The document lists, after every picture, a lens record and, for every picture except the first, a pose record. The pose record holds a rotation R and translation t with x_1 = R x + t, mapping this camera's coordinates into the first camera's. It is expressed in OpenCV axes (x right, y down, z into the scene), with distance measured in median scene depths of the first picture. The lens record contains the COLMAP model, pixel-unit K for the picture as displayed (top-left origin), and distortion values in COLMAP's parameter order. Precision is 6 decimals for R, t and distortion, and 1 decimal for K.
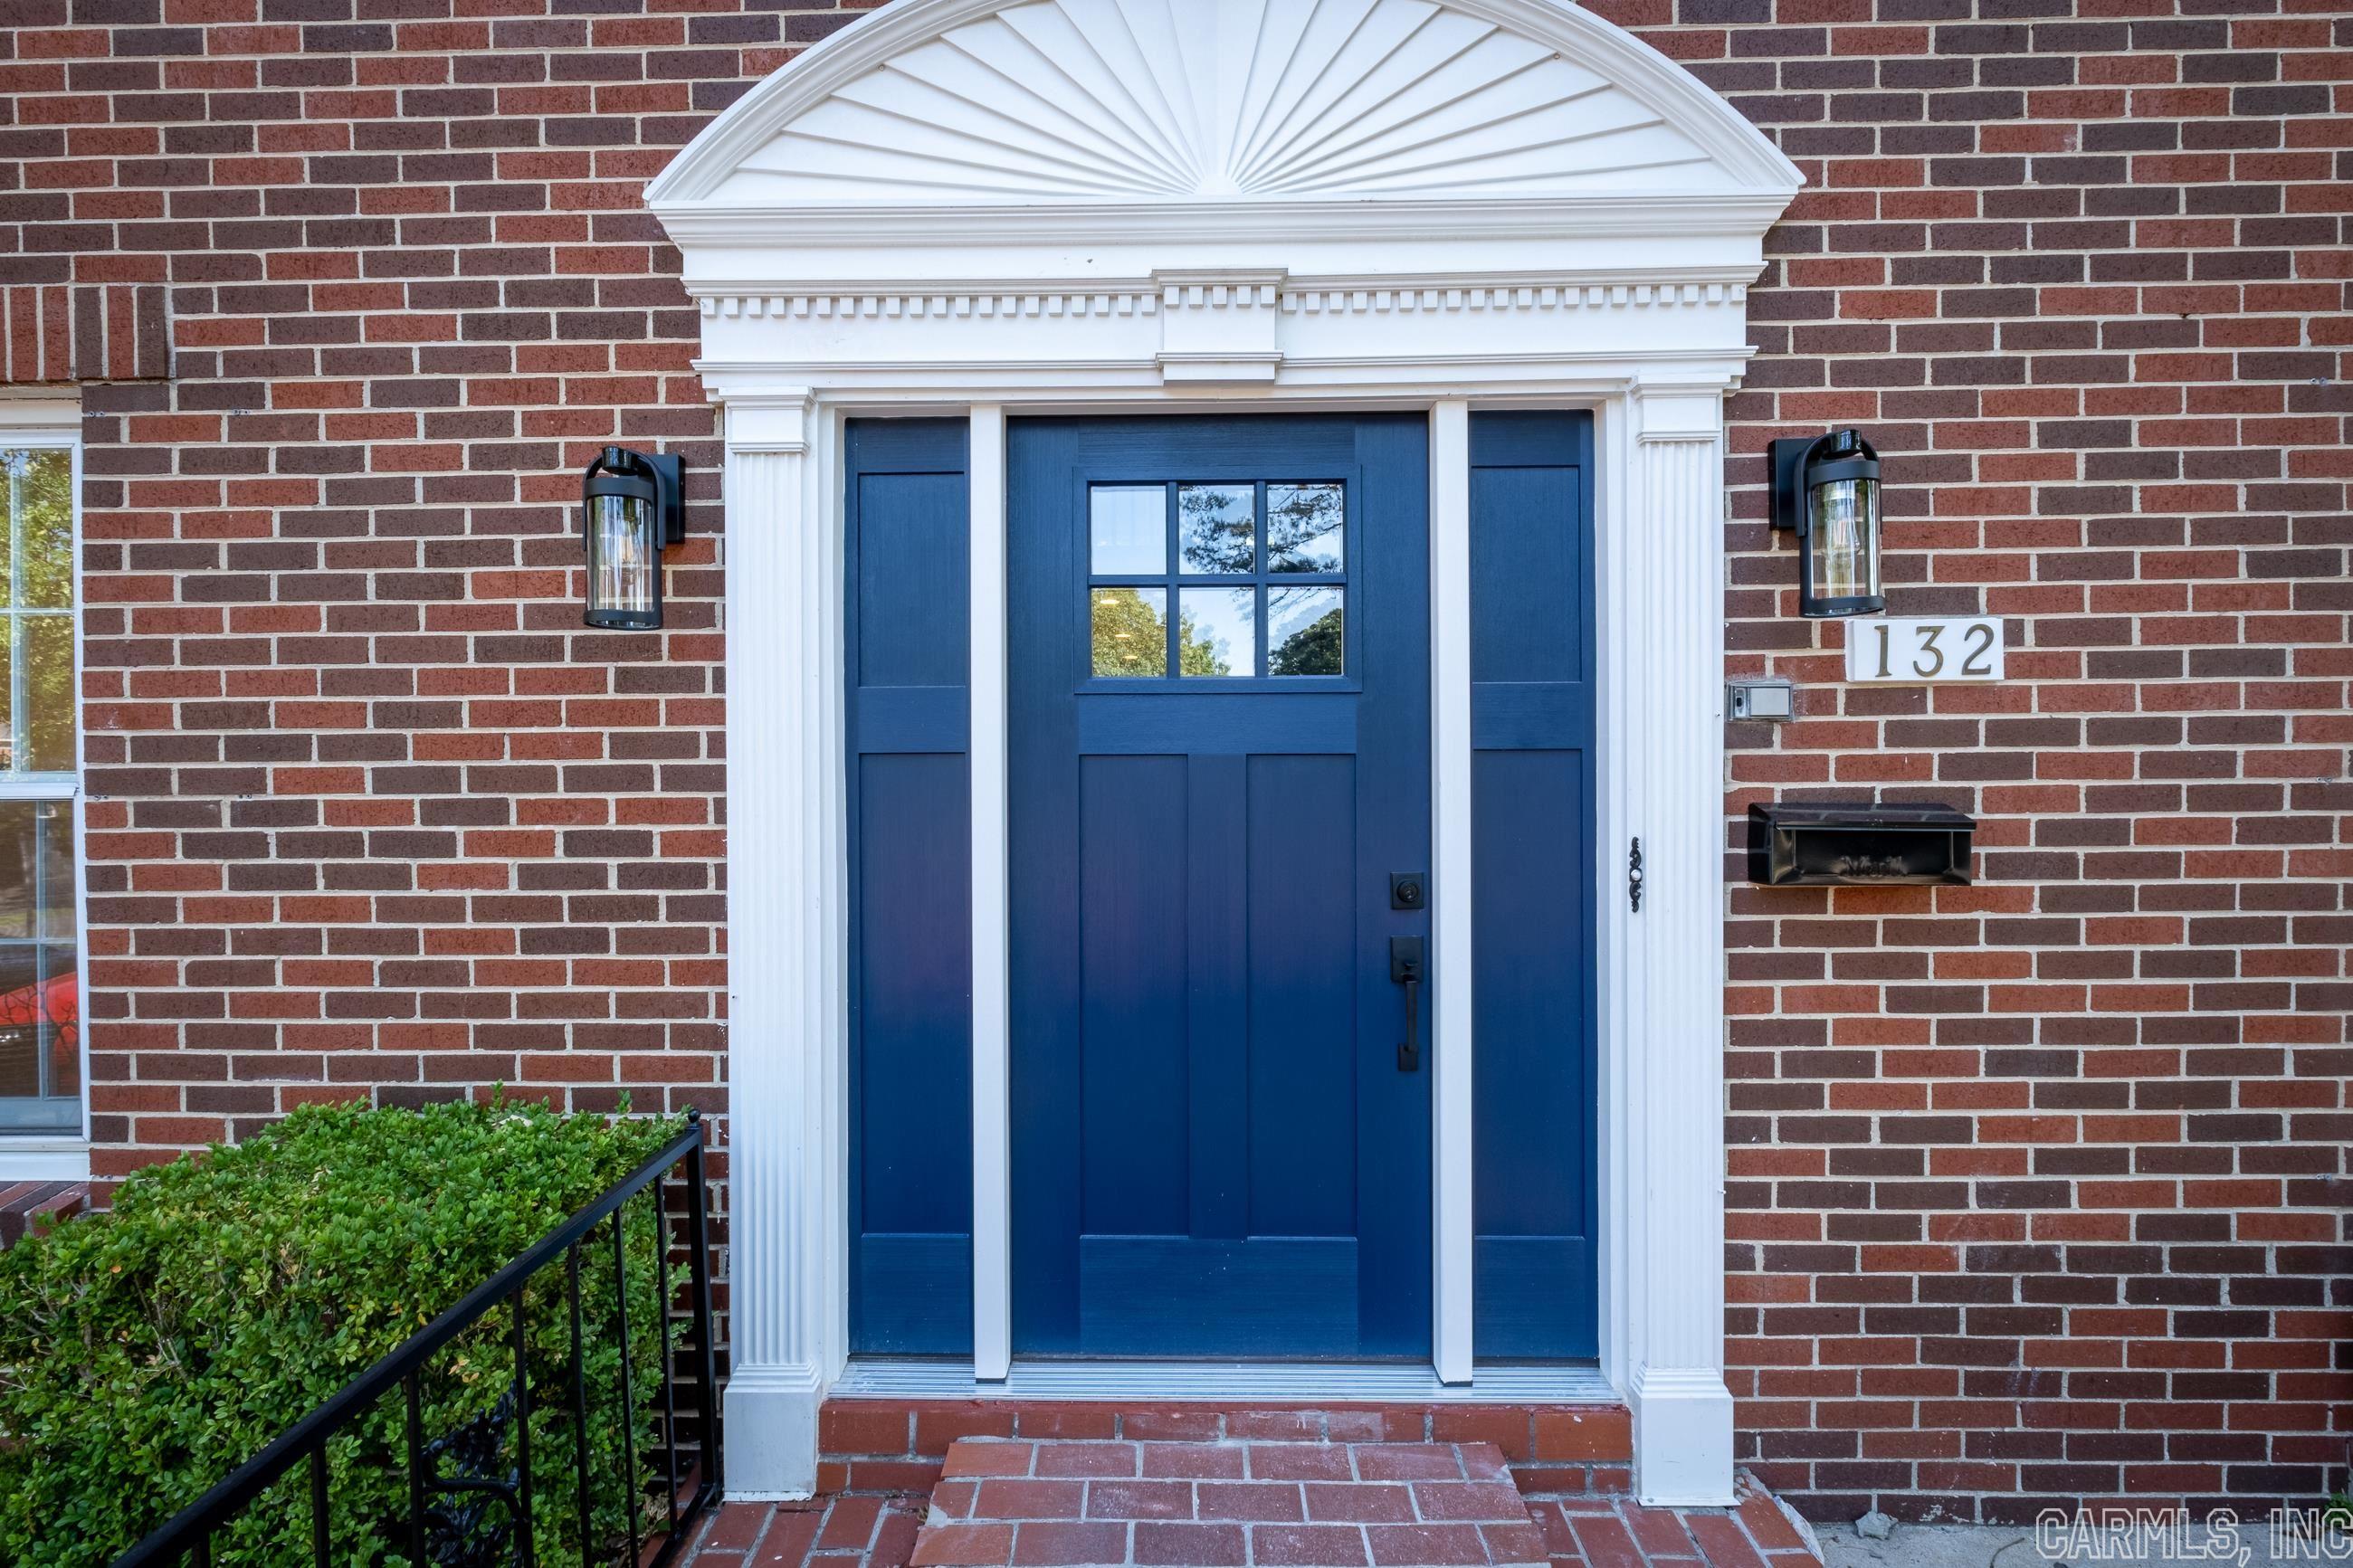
lens RADIAL K [[1047.8, 0, 1184.8], [0, 1047.8, 769.6], [0, 0, 1]] dist [-0.002592, -0.000505]
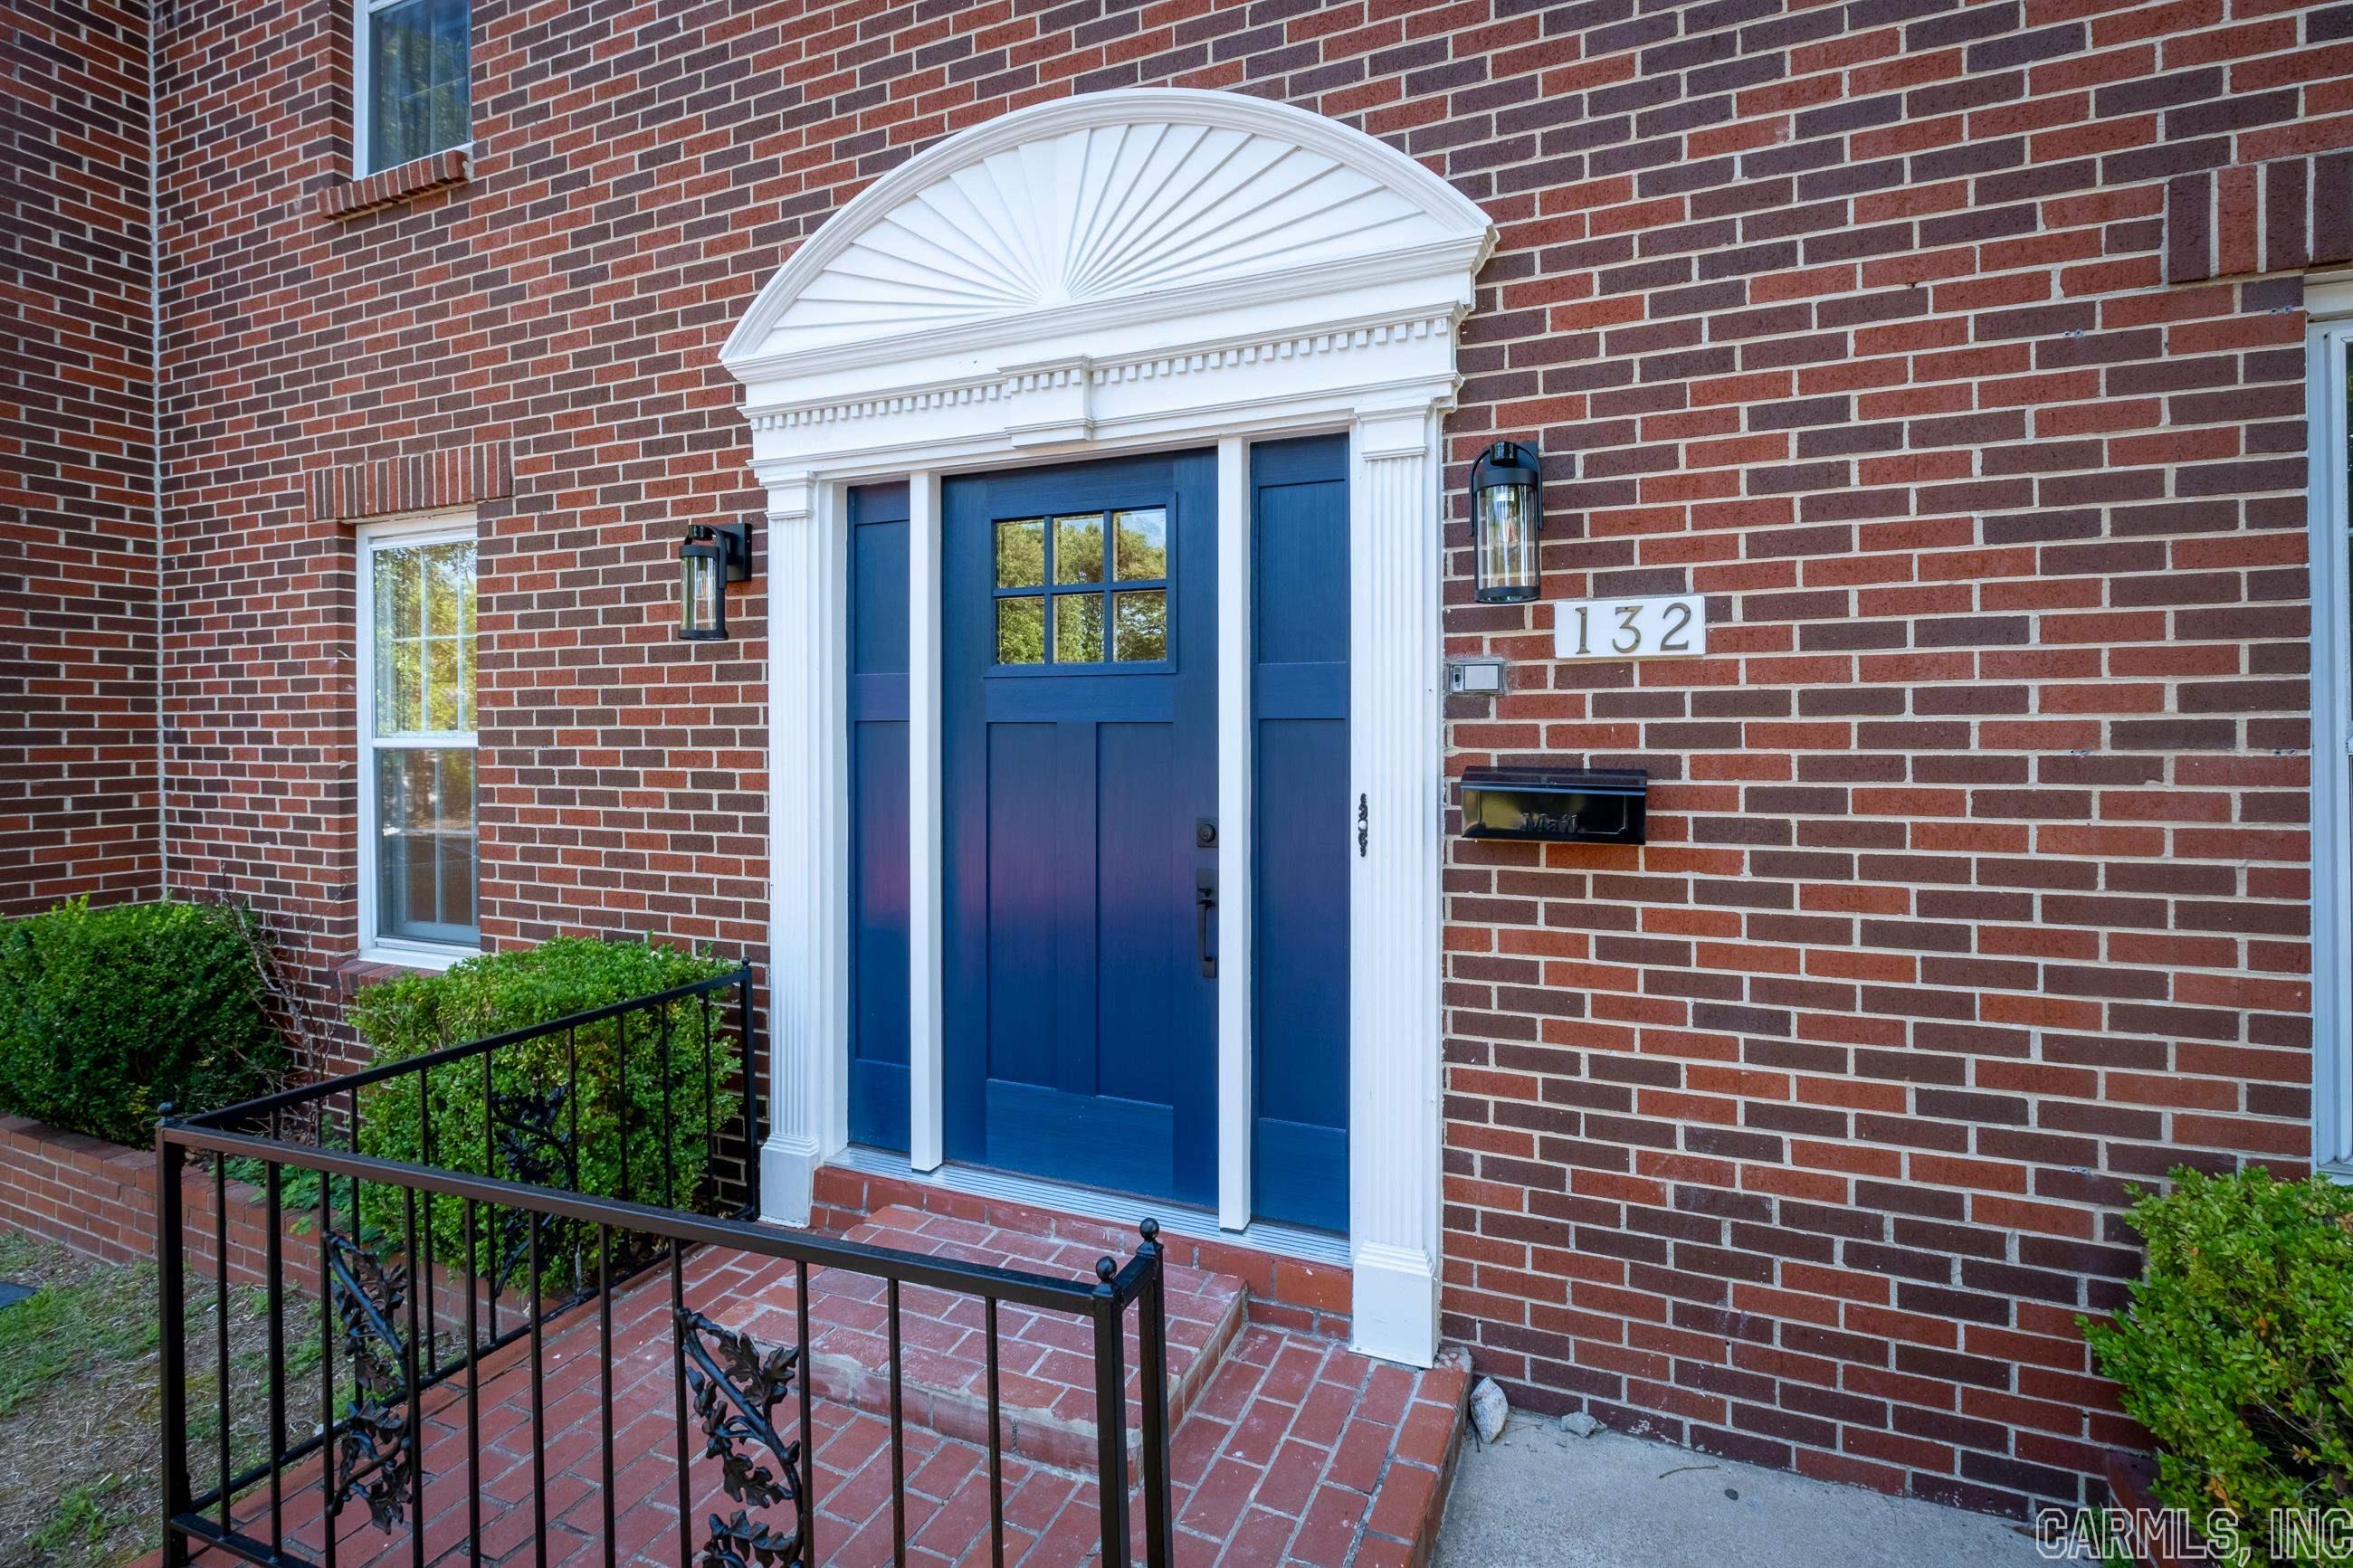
lens RADIAL K [[1047.8, 0, 1196.8], [0, 1047.8, 739.3], [0, 0, 1]] dist [-0.002592, -0.000505]
pose [[0.933526, 0.007949, -0.358420, 0.673502], [-0.007151, 0.999968, 0.003551, 0.000417], [0.358437, -0.000752, 0.933554, -0.174186]]
